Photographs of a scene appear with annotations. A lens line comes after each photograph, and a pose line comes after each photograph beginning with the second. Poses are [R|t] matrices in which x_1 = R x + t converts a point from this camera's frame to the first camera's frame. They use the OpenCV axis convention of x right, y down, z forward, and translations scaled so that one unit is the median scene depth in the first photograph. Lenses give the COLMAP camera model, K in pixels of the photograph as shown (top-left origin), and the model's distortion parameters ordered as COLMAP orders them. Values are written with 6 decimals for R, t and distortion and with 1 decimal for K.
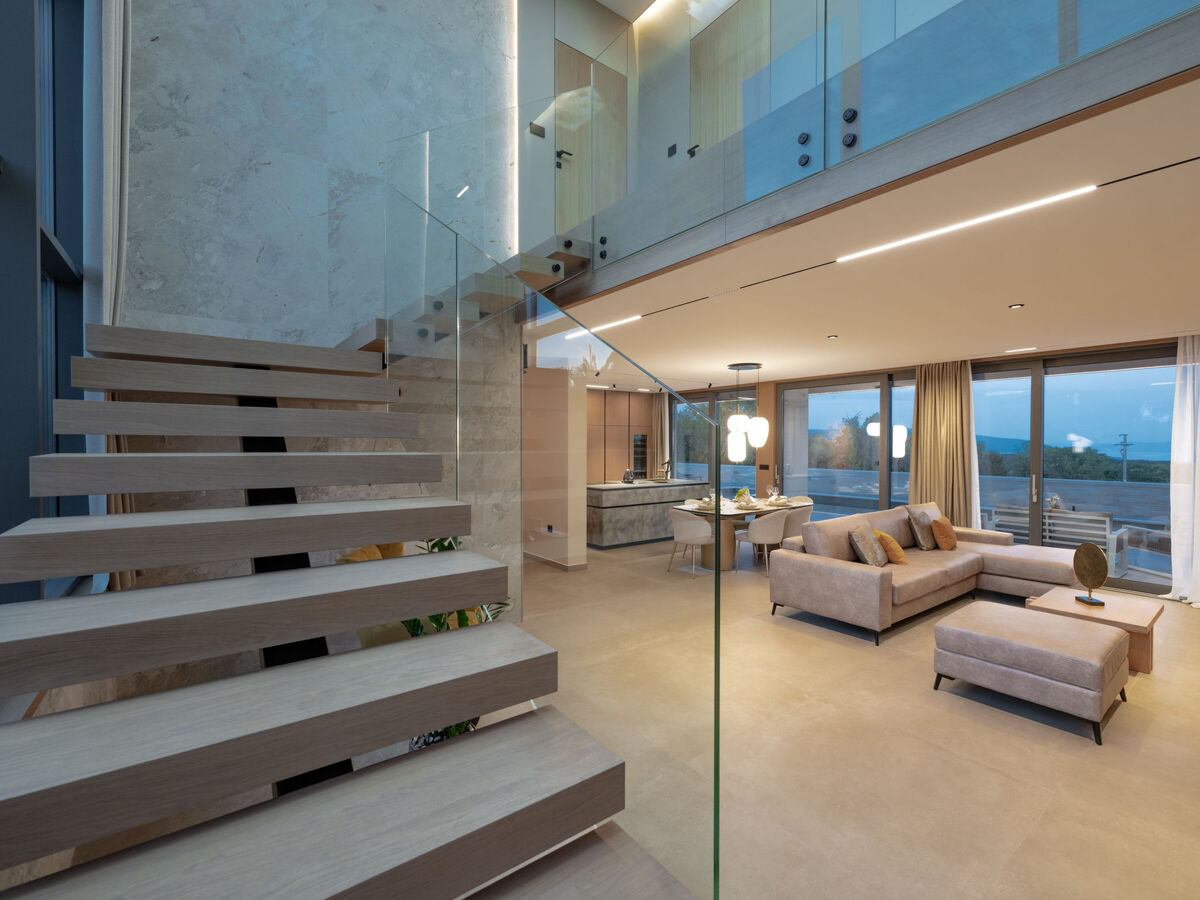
lens RADIAL K [[531.2, 0, 600.7], [0, 531.2, 454.0], [0, 0, 1]] dist [-0.002808, 0.001888]
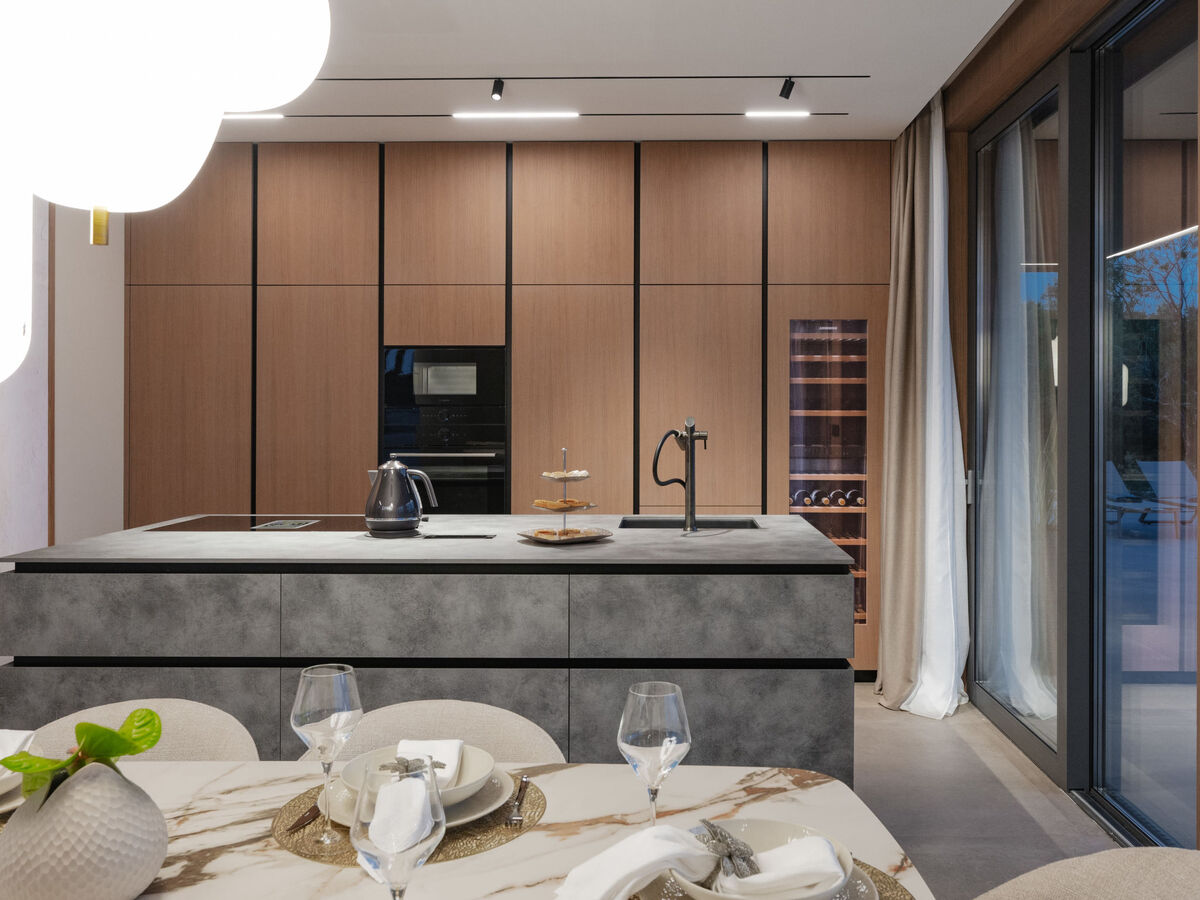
lens RADIAL K [[1019.6, 0, 642.7], [0, 1019.6, 423.5], [0, 0, 1]] dist [-0.000321, -0.001319]
pose [[0.795933, 0.006177, -0.605353, 0.584133], [-0.010632, 0.999936, -0.003777, 0.023960], [0.605291, 0.009443, 0.795948, 1.235026]]
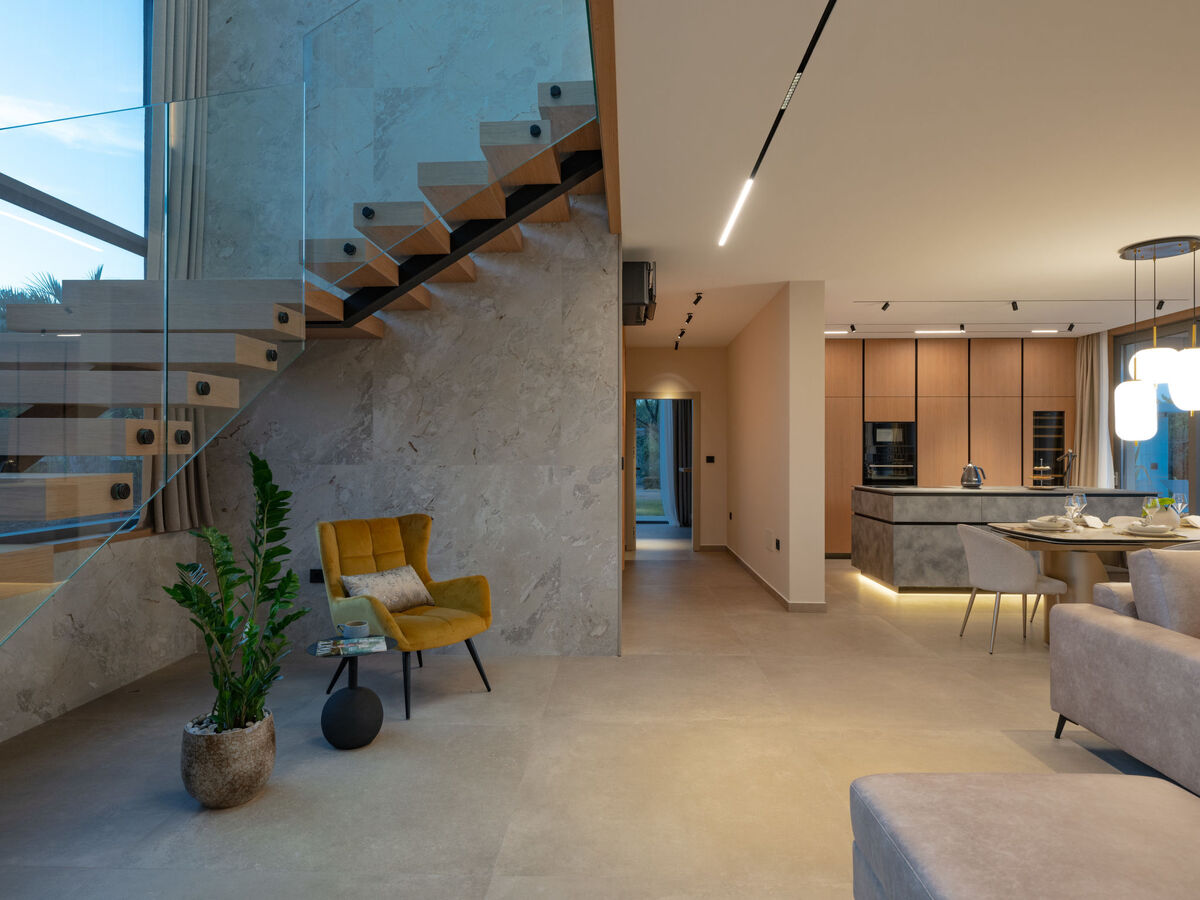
lens RADIAL K [[716.4, 0, 601.1], [0, 716.4, 453.5], [0, 0, 1]] dist [-0.000800, -0.001113]
pose [[0.781163, 0.000171, -0.624327, 0.370919], [-0.013033, 0.999787, -0.016033, 0.056681], [0.624191, 0.020661, 0.780998, 0.213675]]
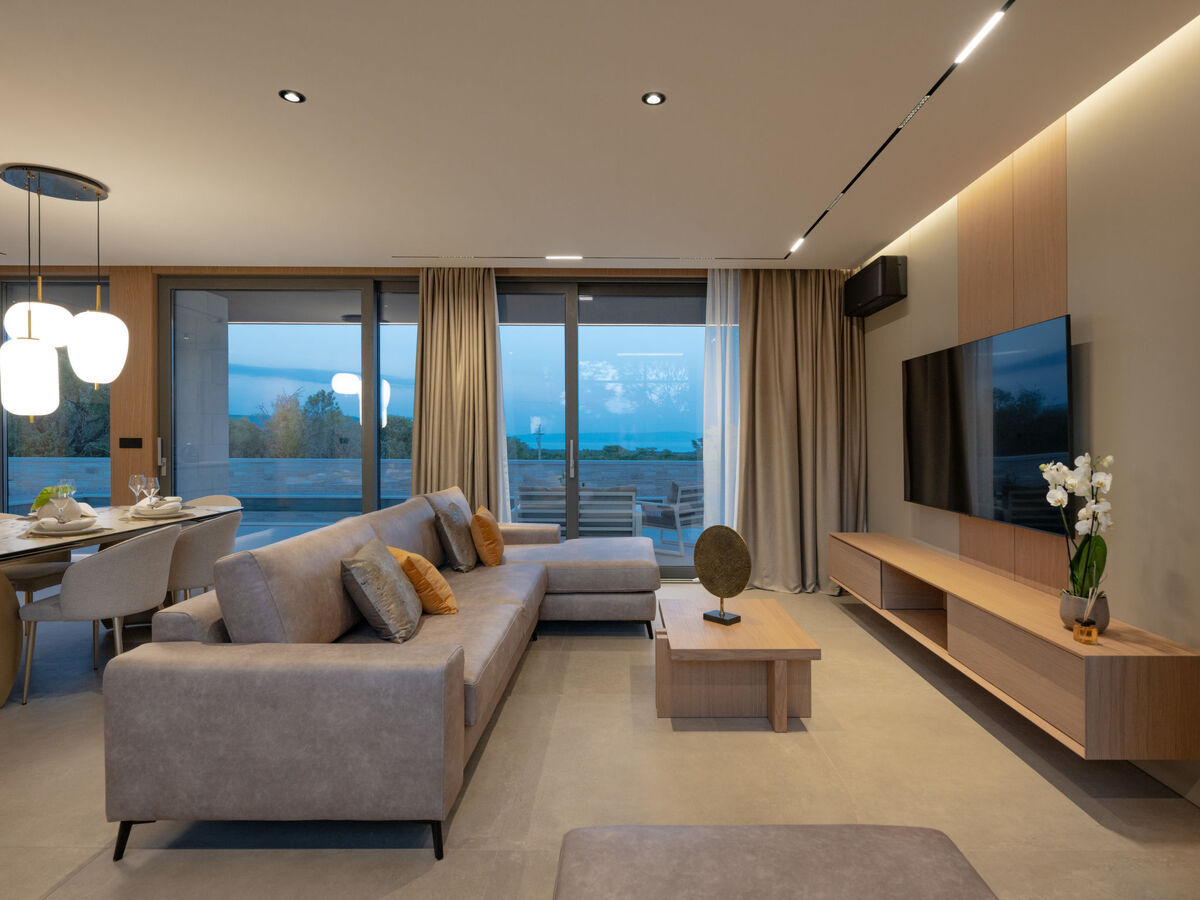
lens RADIAL K [[647.6, 0, 626.9], [0, 647.6, 443.1], [0, 0, 1]] dist [0.000227, 0.000697]
pose [[0.602232, -0.007656, 0.798284, 0.182254], [0.012946, 0.999916, -0.000177, 0.052049], [-0.798216, 0.010441, 0.602281, 0.474065]]
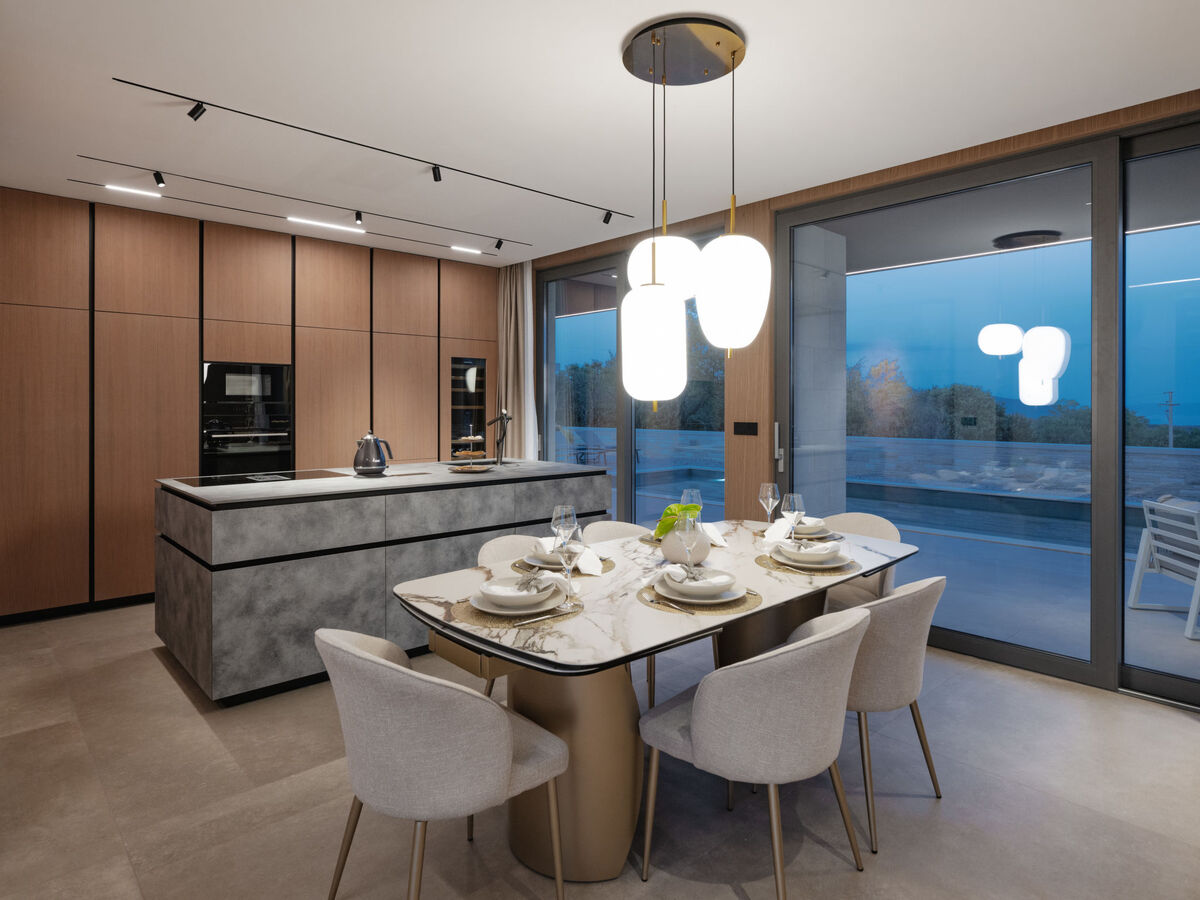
lens RADIAL K [[688.0, 0, 606.6], [0, 688.0, 402.9], [0, 0, 1]] dist [-0.003226, 0.001016]
pose [[0.993243, 0.000037, 0.116049, 0.253192], [0.002629, 0.999736, -0.022818, 0.029418], [-0.116020, 0.022969, 0.992981, 0.872072]]
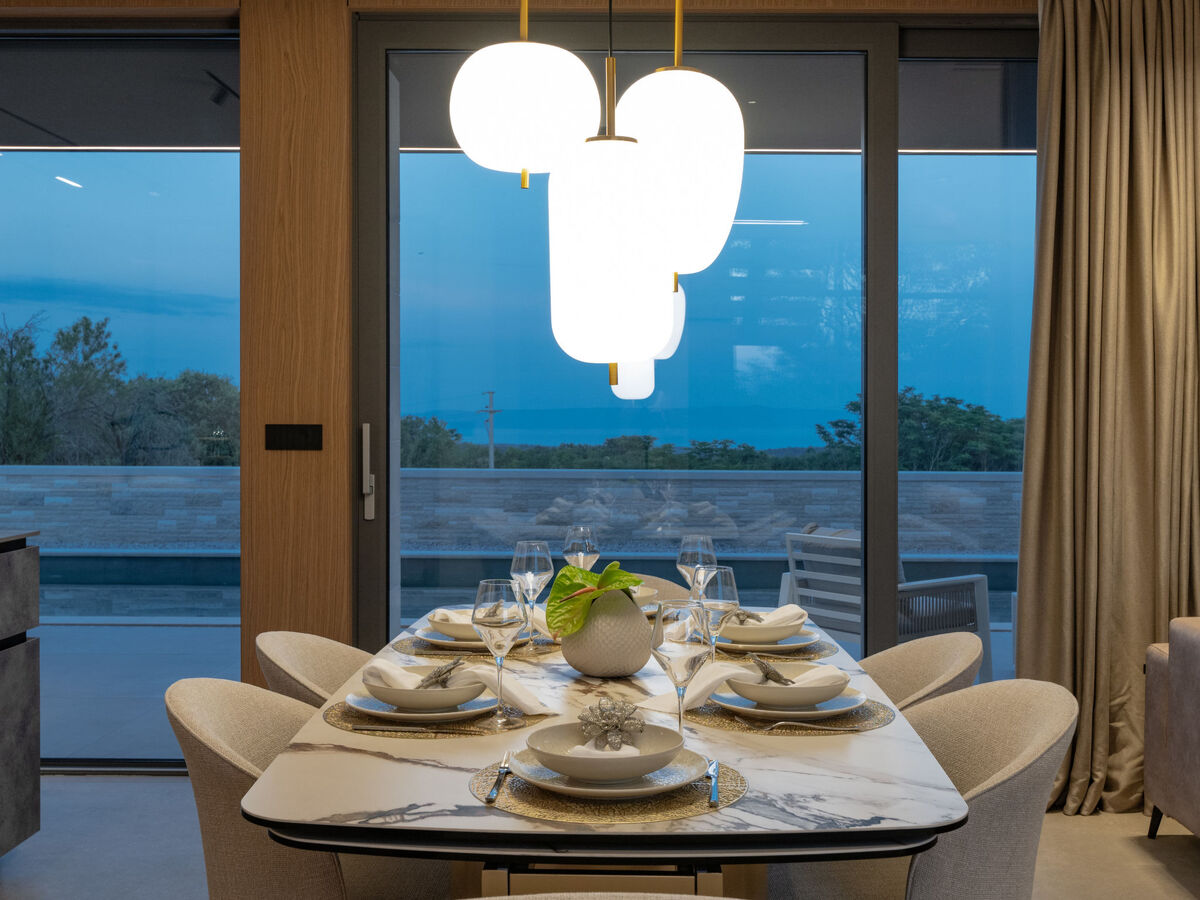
lens RADIAL K [[1362.0, 0, 603.8], [0, 1362.0, 443.6], [0, 0, 1]] dist [-0.038035, 0.000000]
pose [[0.607130, -0.014282, 0.794474, -0.024239], [0.011230, 0.999893, 0.009393, 0.040233], [-0.794523, 0.003219, 0.607225, 1.034397]]
